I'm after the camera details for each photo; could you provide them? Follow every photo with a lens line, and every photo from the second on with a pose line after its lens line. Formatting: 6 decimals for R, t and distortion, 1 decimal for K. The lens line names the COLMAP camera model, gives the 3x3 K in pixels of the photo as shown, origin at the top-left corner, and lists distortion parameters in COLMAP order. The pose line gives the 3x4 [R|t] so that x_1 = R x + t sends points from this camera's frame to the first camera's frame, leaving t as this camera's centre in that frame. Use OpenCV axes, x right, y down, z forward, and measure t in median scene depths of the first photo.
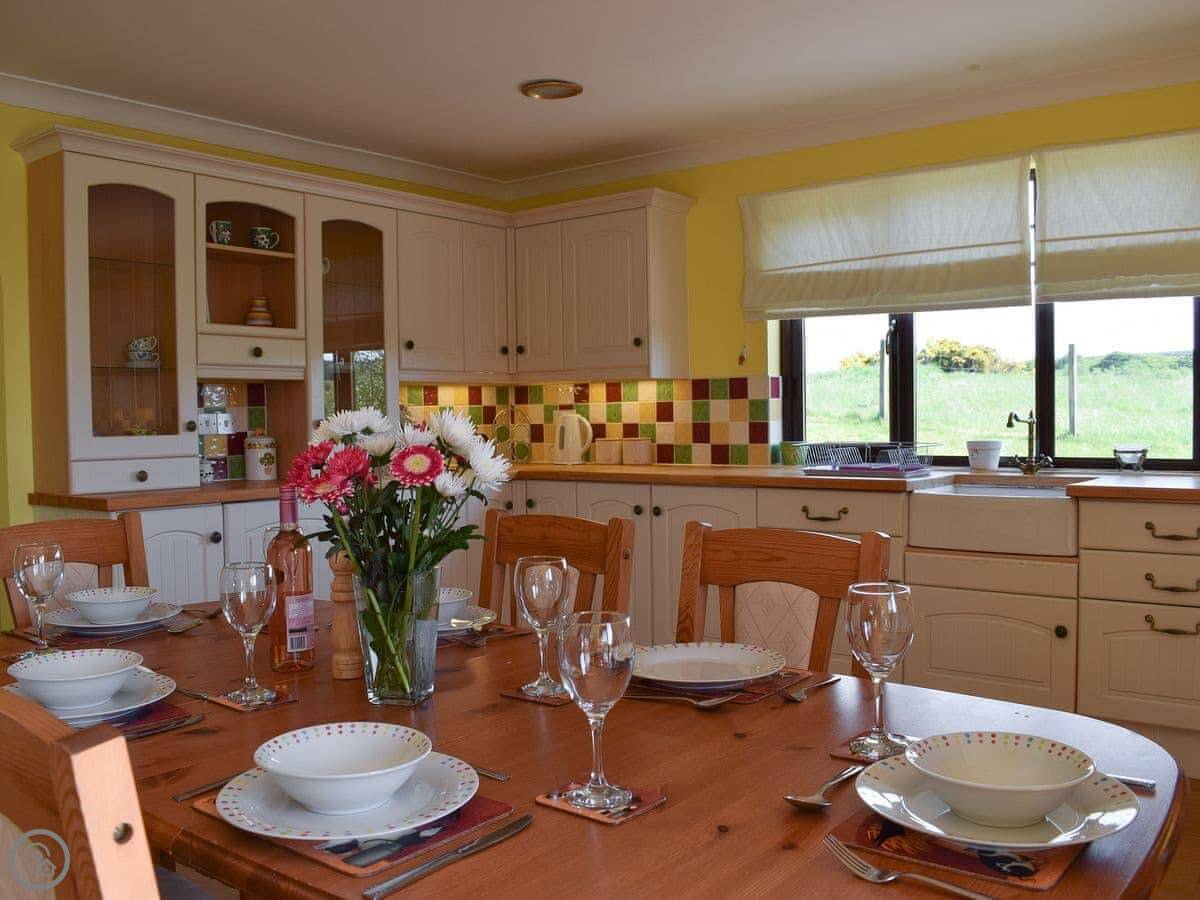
lens RADIAL K [[1062.8, 0, 601.9], [0, 1062.8, 452.6], [0, 0, 1]] dist [-0.072215, 0.014467]
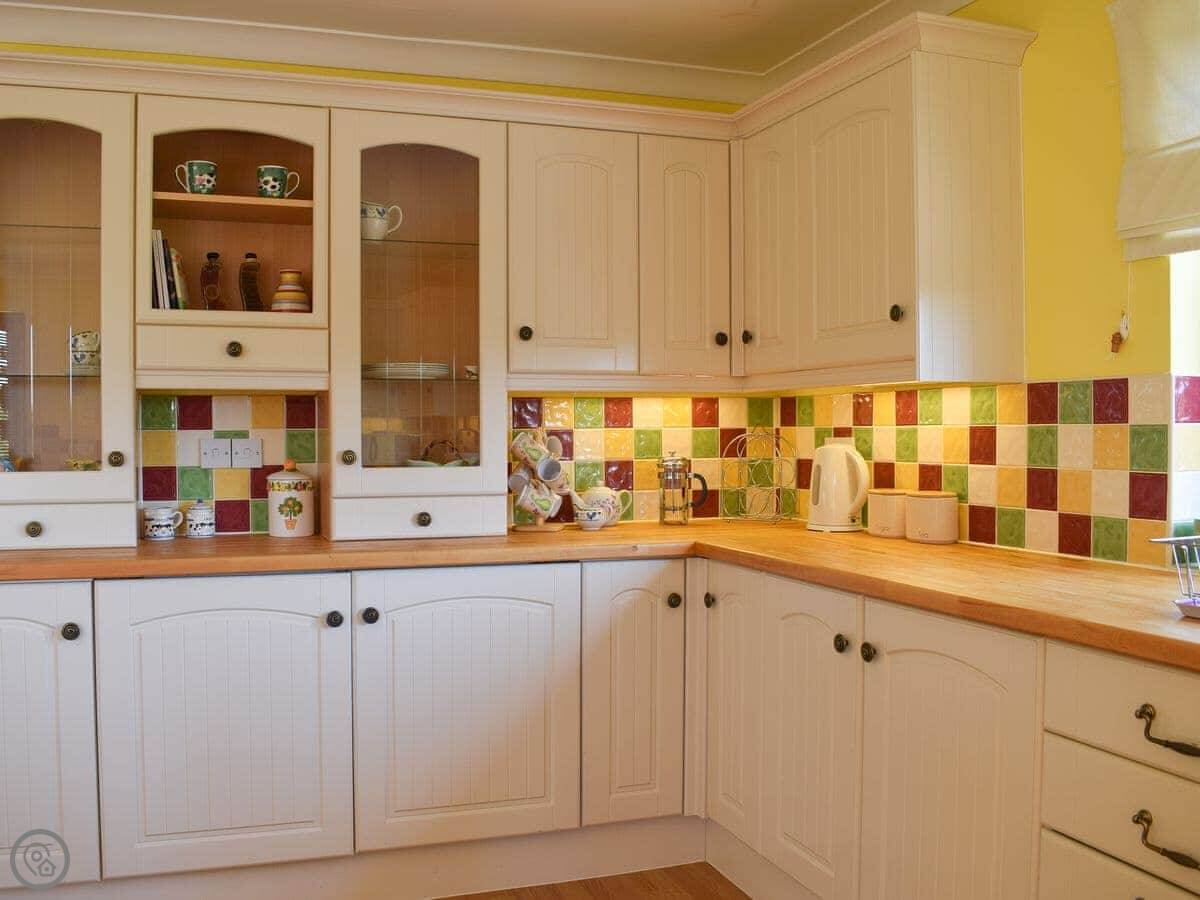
lens RADIAL K [[1062.8, 0, 596.0], [0, 1062.8, 441.5], [0, 0, 1]] dist [-0.072215, 0.014467]
pose [[0.831178, 0.019338, -0.555670, 0.194934], [-0.029254, 0.999532, -0.008973, -0.030641], [0.555236, 0.023714, 0.831355, 0.468058]]
